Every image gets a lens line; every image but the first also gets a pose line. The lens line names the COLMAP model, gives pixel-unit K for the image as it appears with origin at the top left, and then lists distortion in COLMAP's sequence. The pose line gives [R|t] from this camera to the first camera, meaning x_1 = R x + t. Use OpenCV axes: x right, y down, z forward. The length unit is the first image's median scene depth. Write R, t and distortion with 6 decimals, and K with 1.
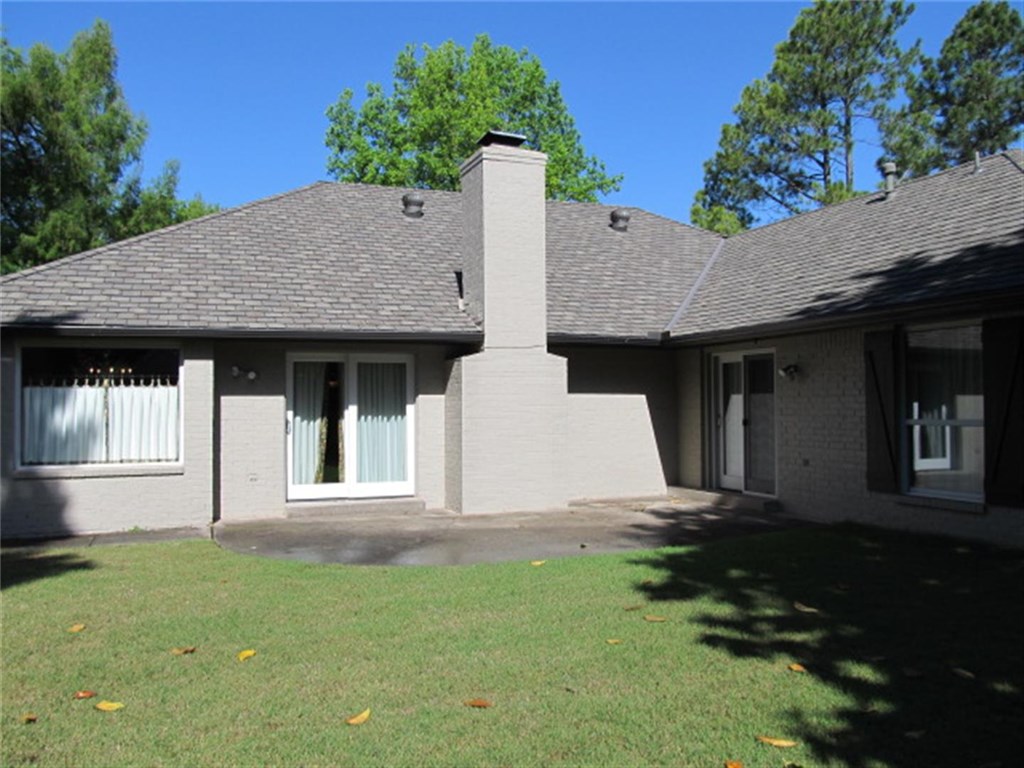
lens RADIAL K [[839.1, 0, 510.5], [0, 839.1, 381.9], [0, 0, 1]] dist [-0.063917, 0.007175]
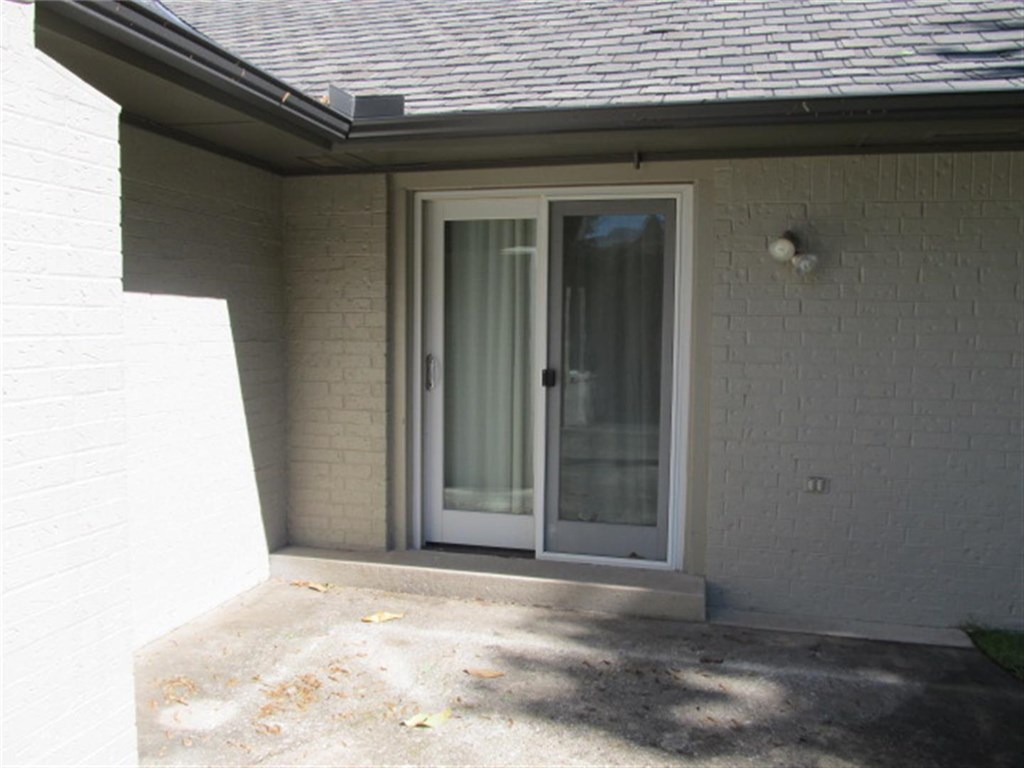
lens RADIAL K [[839.1, 0, 510.5], [0, 839.1, 381.9], [0, 0, 1]] dist [-0.063917, 0.007175]
pose [[0.601929, -0.047069, 0.797161, -0.036738], [-0.032799, 0.995962, 0.083573, 0.018428], [-0.797876, -0.076451, 0.597954, 0.776514]]
